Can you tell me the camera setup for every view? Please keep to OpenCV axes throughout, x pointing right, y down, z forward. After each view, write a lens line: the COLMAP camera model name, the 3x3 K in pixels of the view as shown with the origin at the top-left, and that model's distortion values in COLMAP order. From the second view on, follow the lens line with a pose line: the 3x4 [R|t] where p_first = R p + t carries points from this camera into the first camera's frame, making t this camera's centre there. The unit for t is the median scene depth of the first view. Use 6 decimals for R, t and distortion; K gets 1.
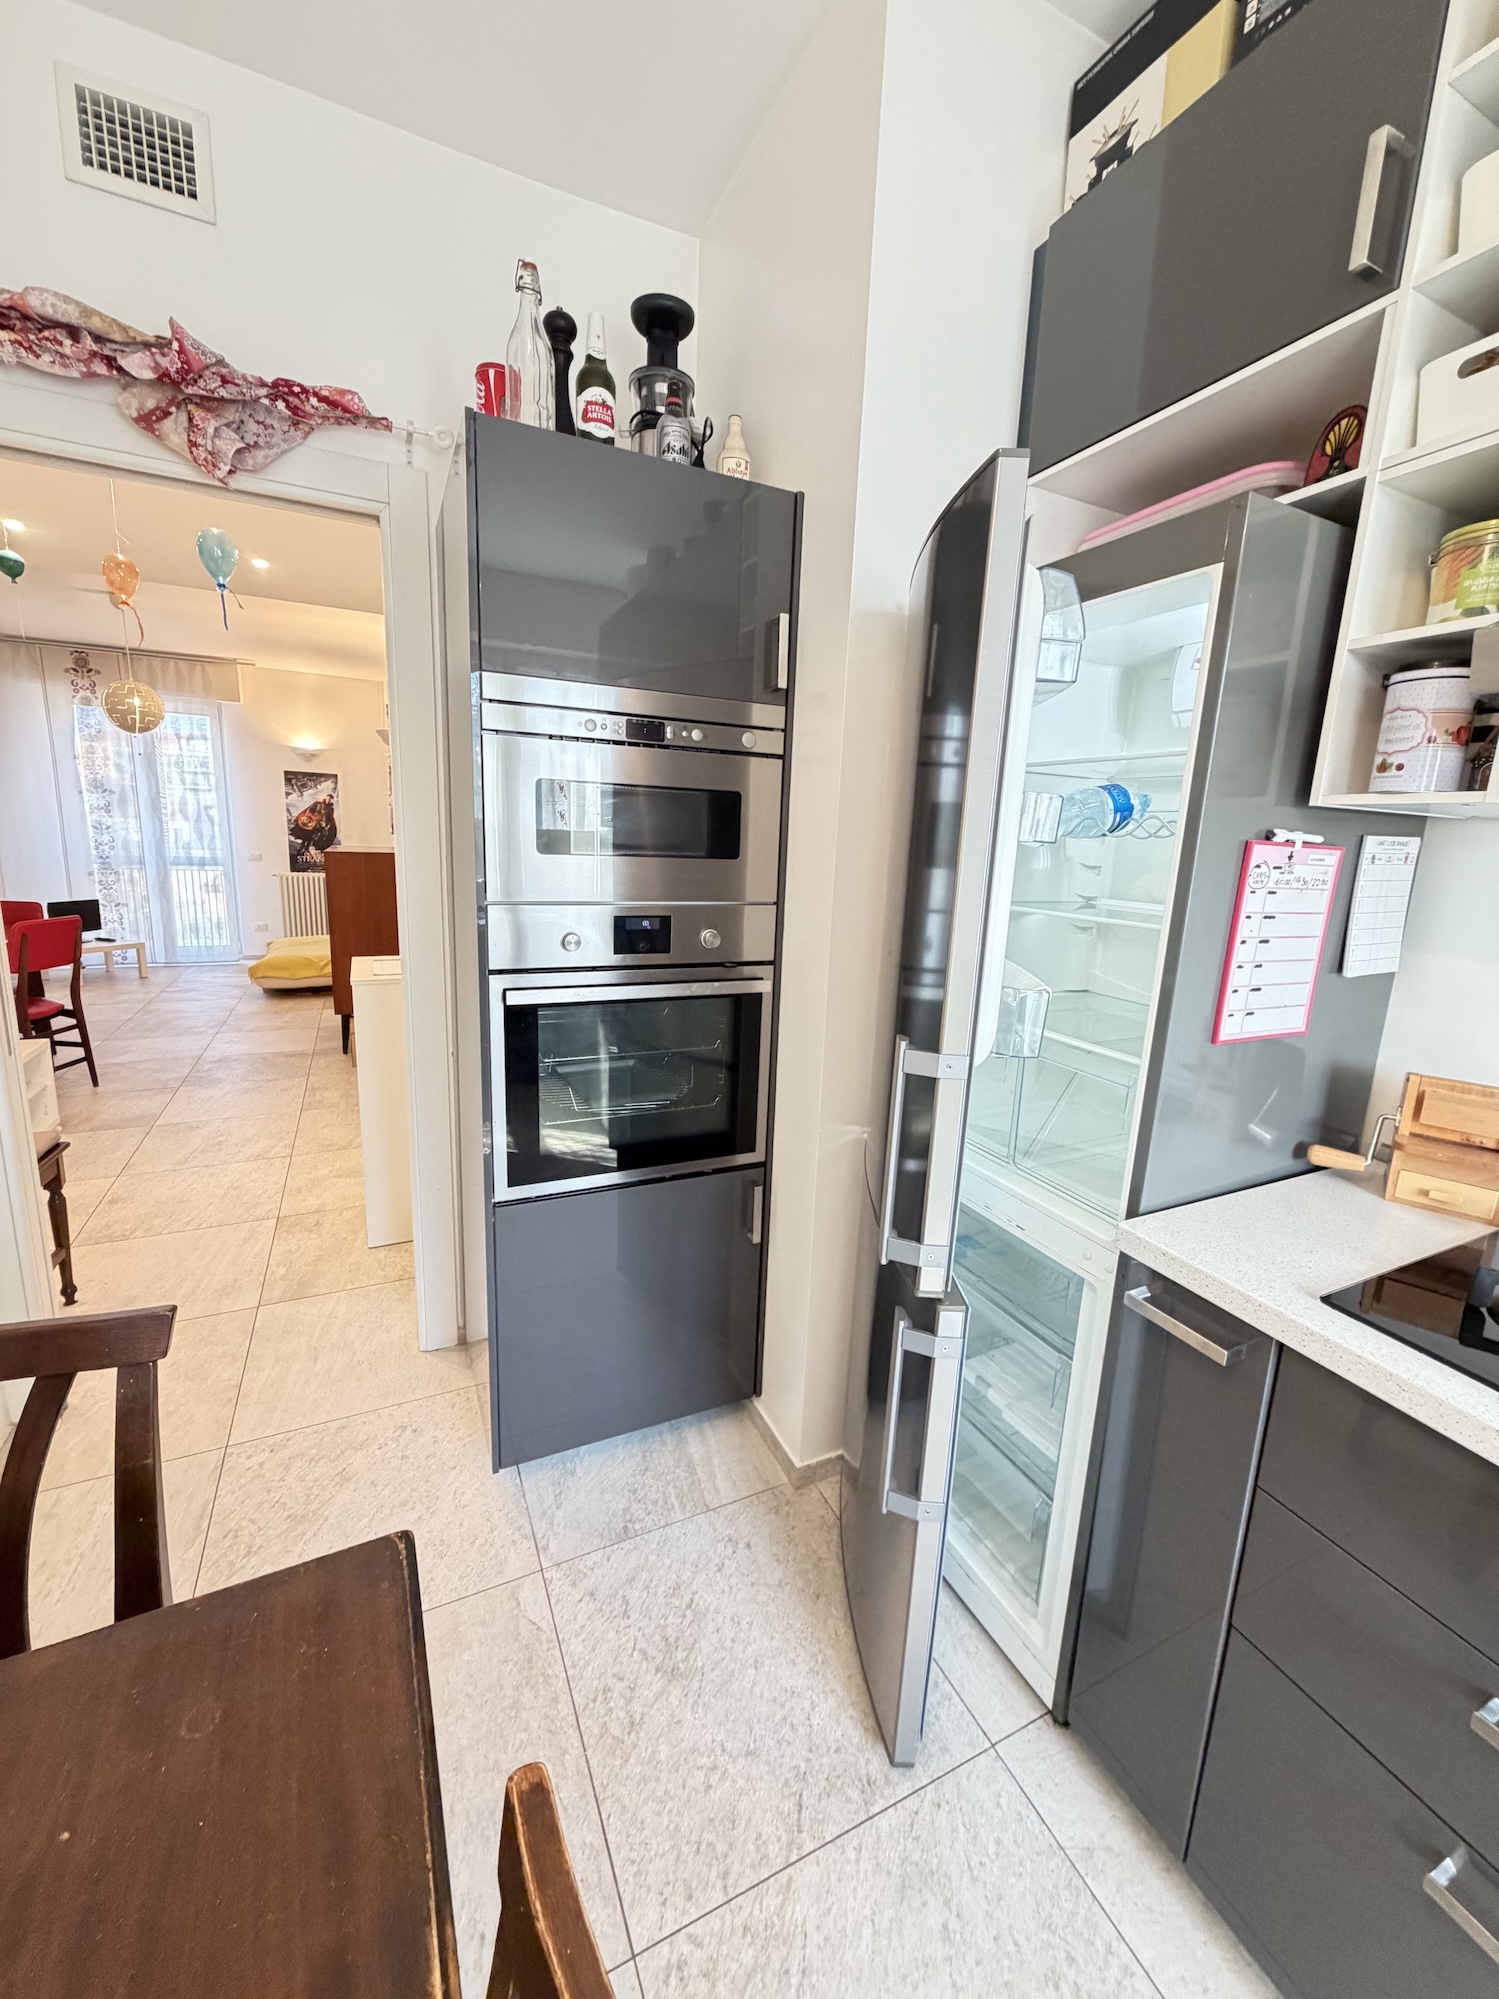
lens RADIAL K [[793.2, 0, 748.1], [0, 793.2, 994.3], [0, 0, 1]] dist [-0.000562, 0.000105]
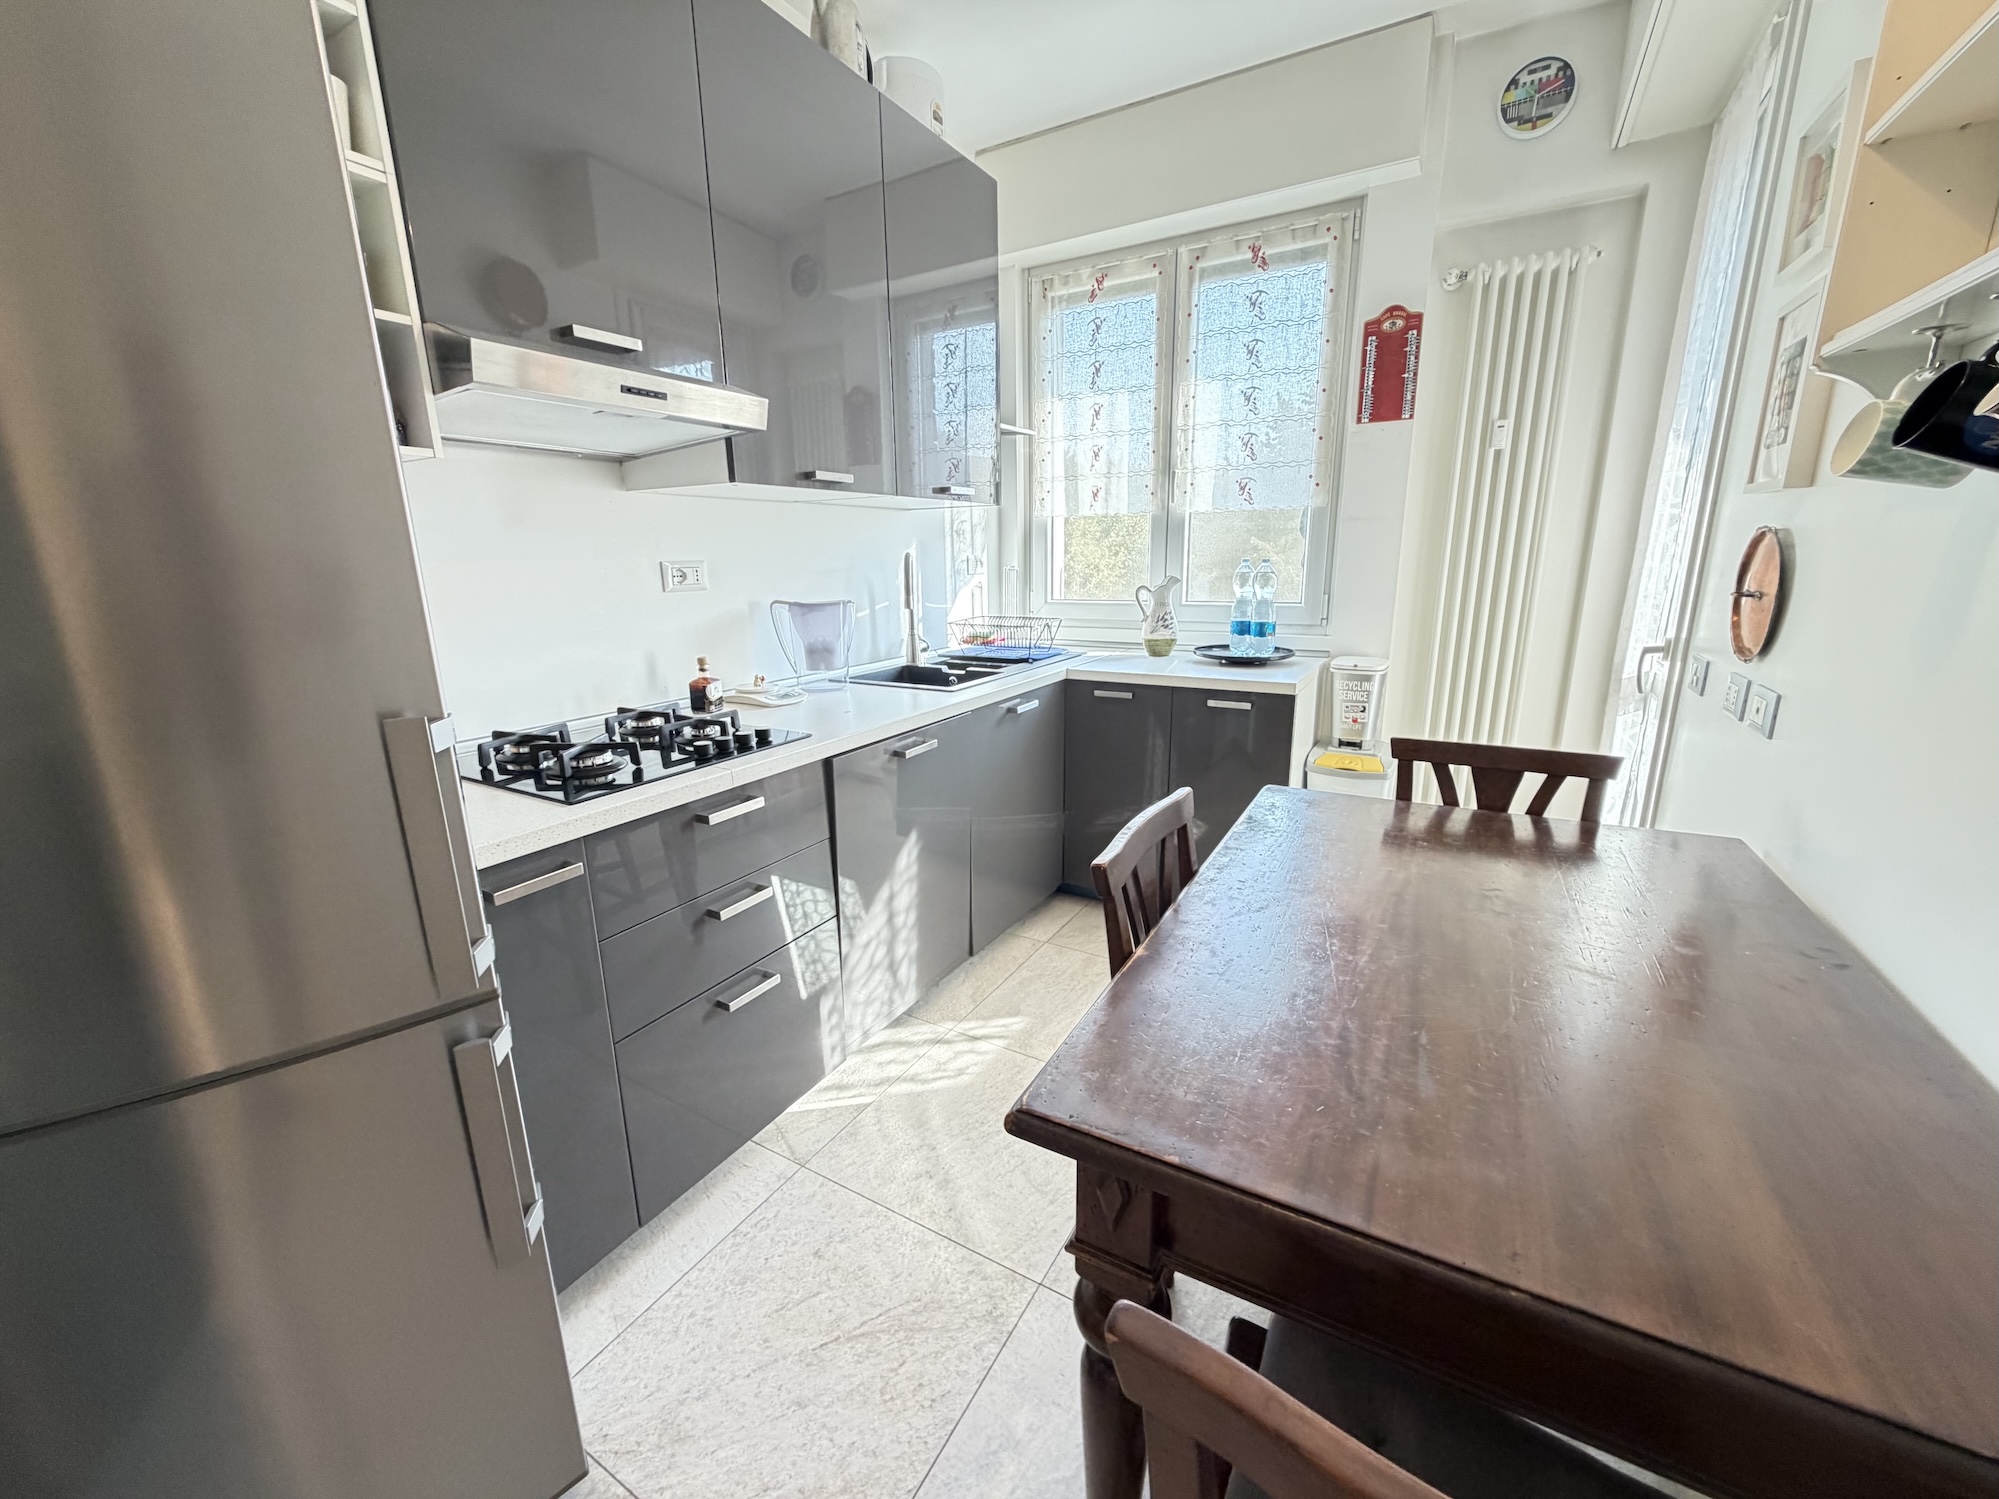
lens RADIAL K [[793.2, 0, 996.1], [0, 793.2, 750.9], [0, 0, 1]] dist [-0.000562, 0.000105]
pose [[-0.561597, -0.229138, 0.795050, -0.494499], [0.155531, 0.914526, 0.373433, -0.075776], [-0.812662, 0.333374, -0.477957, 0.582026]]
